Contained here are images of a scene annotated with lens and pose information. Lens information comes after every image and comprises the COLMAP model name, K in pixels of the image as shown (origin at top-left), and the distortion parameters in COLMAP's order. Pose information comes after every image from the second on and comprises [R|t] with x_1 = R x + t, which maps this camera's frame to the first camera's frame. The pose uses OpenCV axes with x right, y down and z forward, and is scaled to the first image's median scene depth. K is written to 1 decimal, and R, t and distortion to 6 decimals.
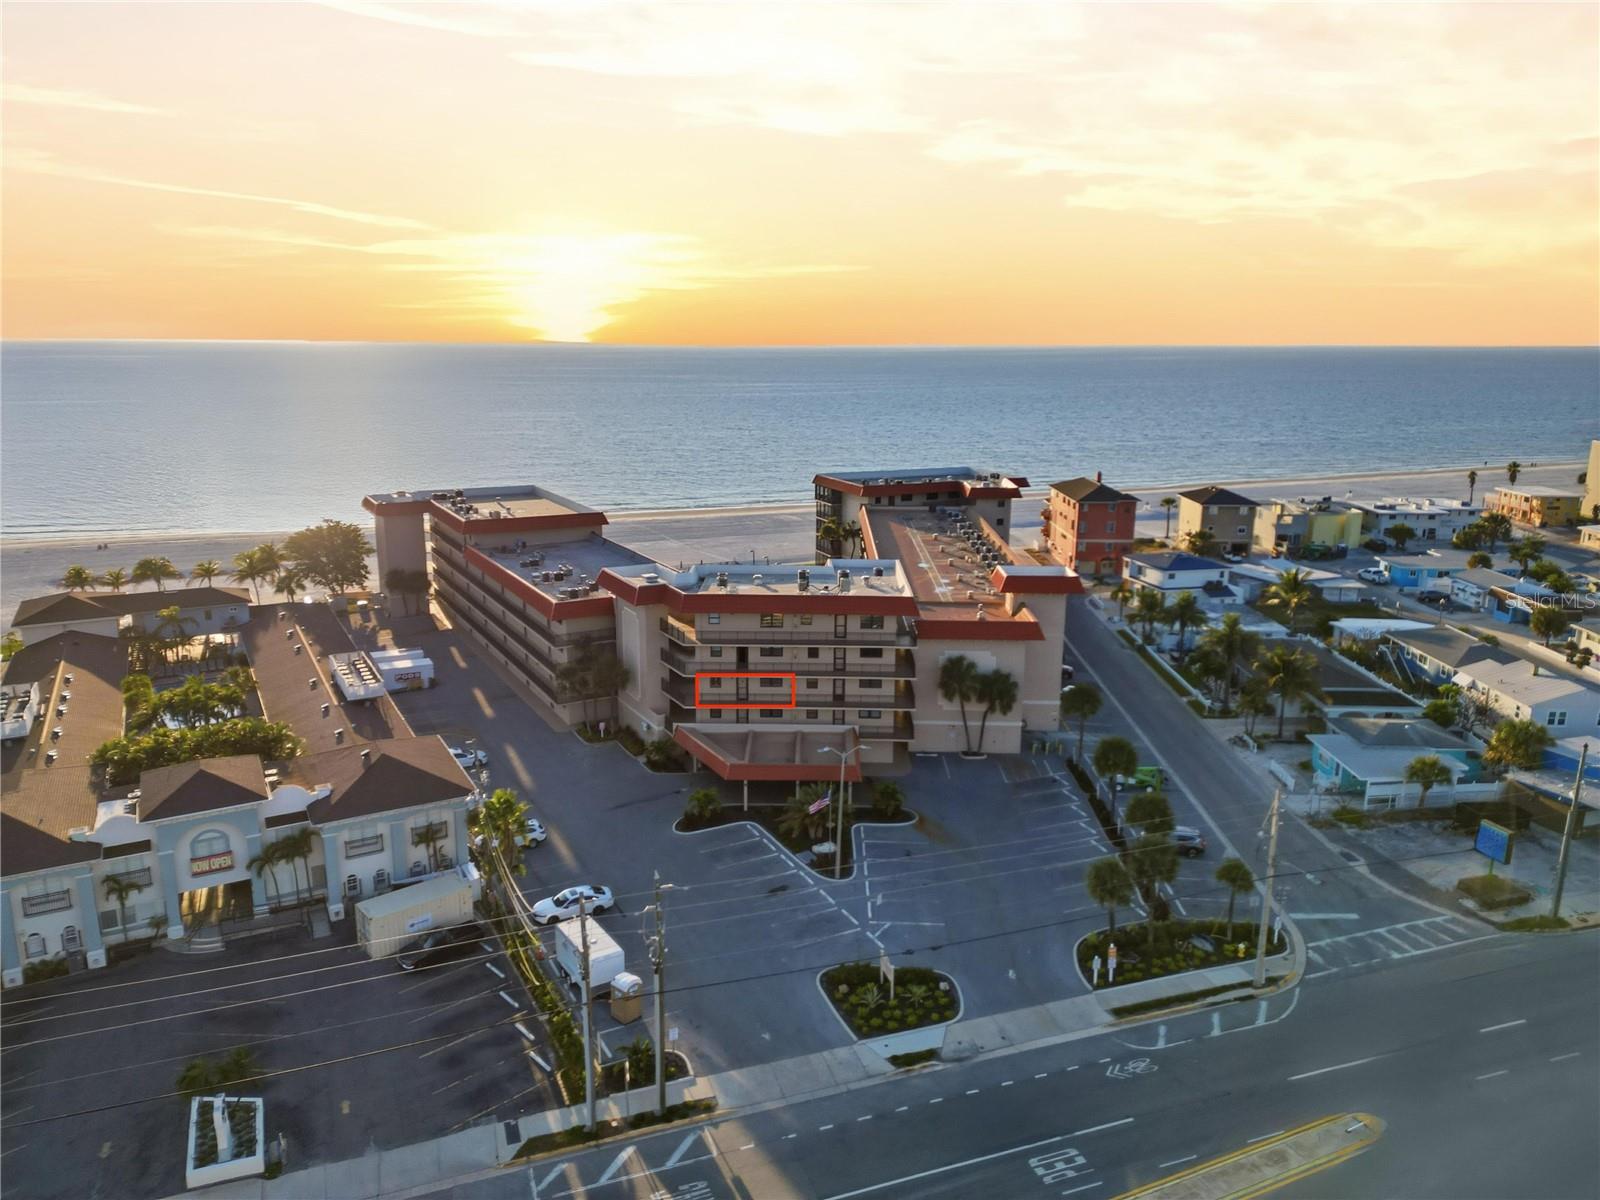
lens RADIAL K [[1120.1, 0, 800.0], [0, 1120.1, 600.0], [0, 0, 1]] dist [0.120785, -0.138516]
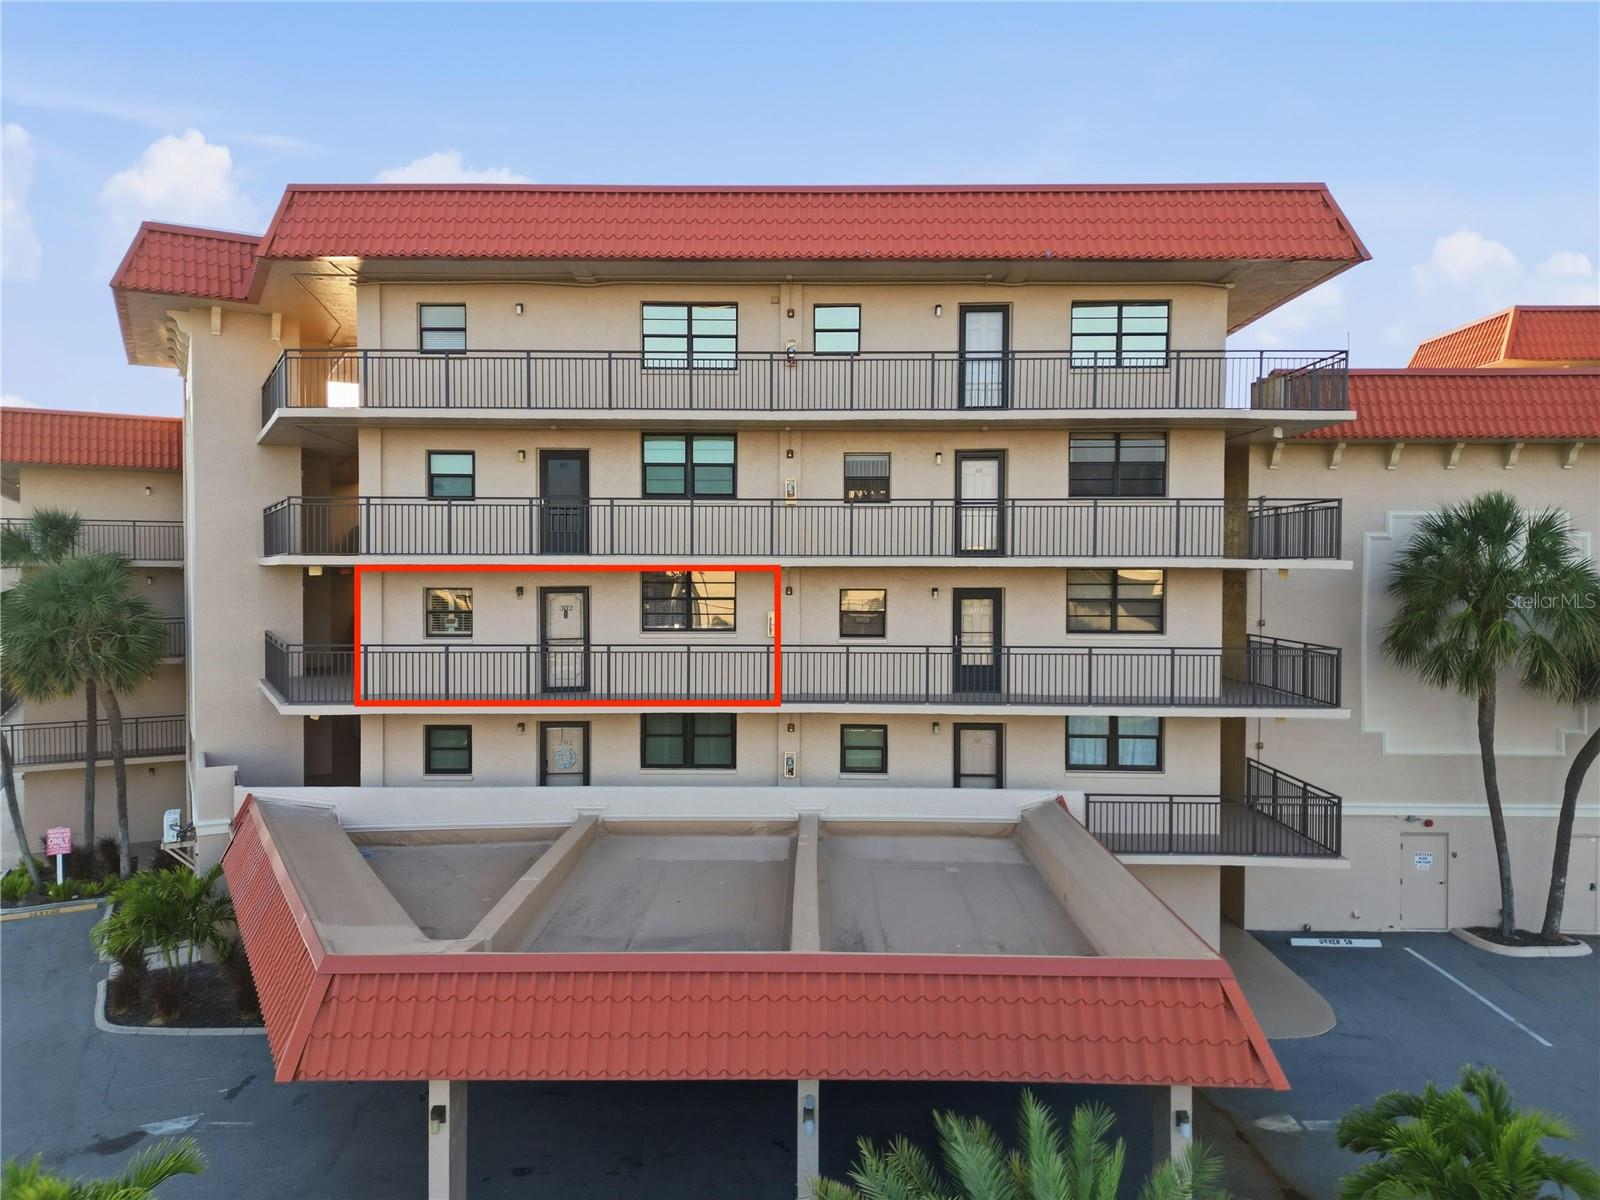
lens RADIAL K [[1120.1, 0, 800.0], [0, 1120.1, 600.0], [0, 0, 1]] dist [0.120785, -0.138516]
pose [[0.999995, 0.003164, -0.000851, -0.002191], [-0.003267, 0.982378, -0.186878, 0.115062], [0.000245, 0.186880, 0.982383, 0.764572]]
